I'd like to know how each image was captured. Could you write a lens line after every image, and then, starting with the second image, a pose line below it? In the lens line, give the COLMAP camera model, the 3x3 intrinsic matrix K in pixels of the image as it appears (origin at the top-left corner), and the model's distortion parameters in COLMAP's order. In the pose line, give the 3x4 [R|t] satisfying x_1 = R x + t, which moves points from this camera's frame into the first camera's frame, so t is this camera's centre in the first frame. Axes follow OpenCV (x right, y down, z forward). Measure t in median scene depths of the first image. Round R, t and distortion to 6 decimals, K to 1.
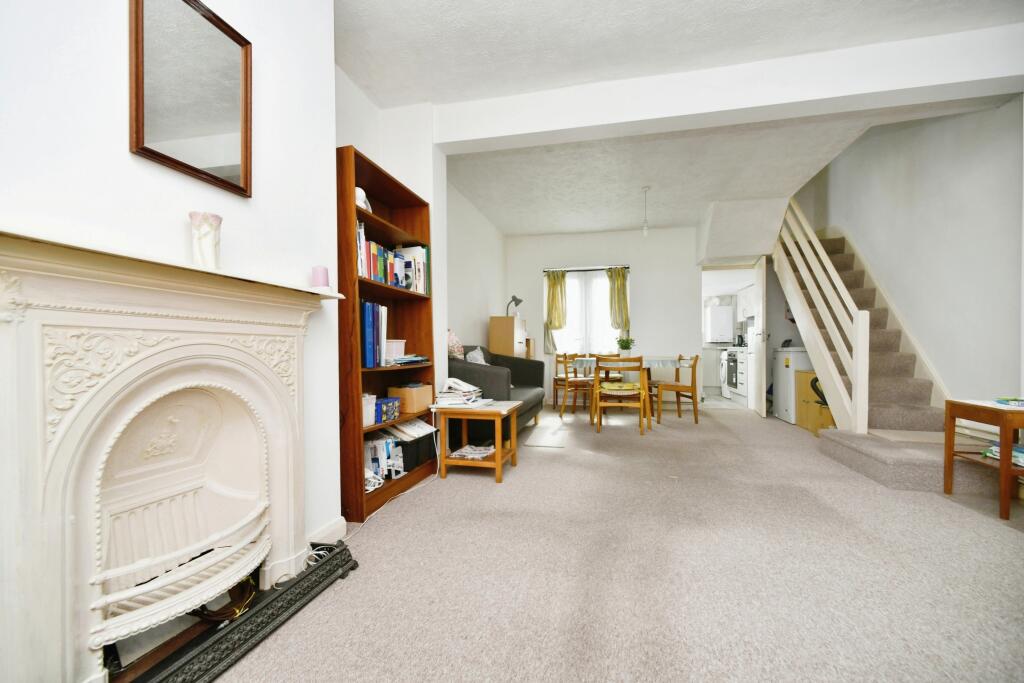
lens RADIAL K [[423.3, 0, 510.0], [0, 423.3, 348.2], [0, 0, 1]] dist [-0.000483, -0.000247]
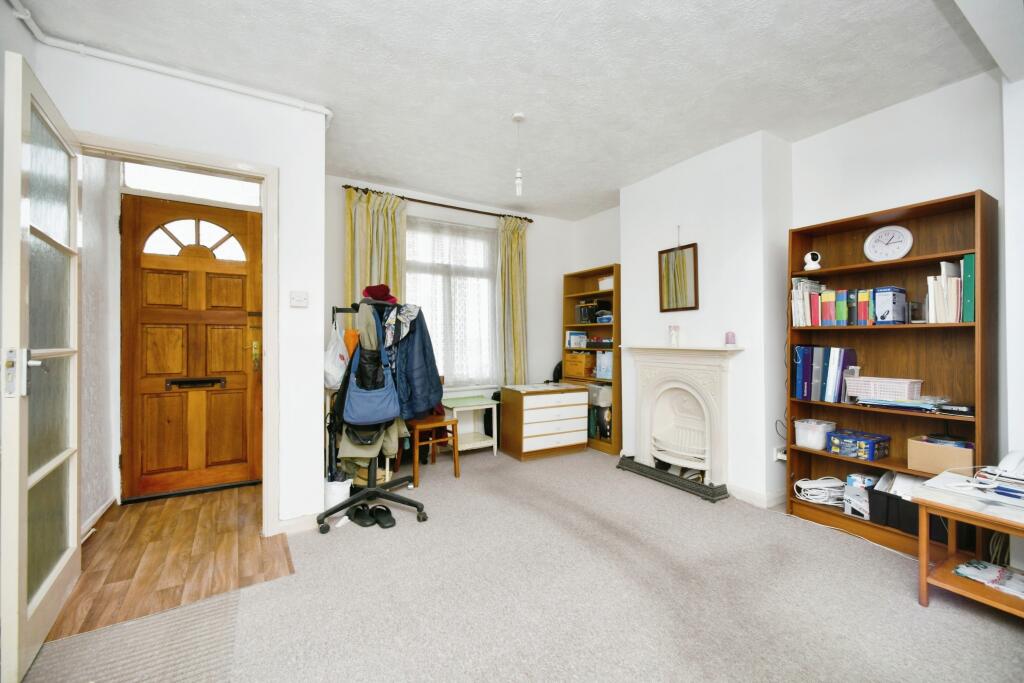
lens RADIAL K [[423.3, 0, 513.1], [0, 423.3, 338.2], [0, 0, 1]] dist [-0.000483, -0.000247]
pose [[-0.705489, -0.001487, -0.708720, 1.053640], [0.001696, 0.999991, -0.003786, -0.118925], [0.708719, -0.003873, -0.705480, 1.177634]]
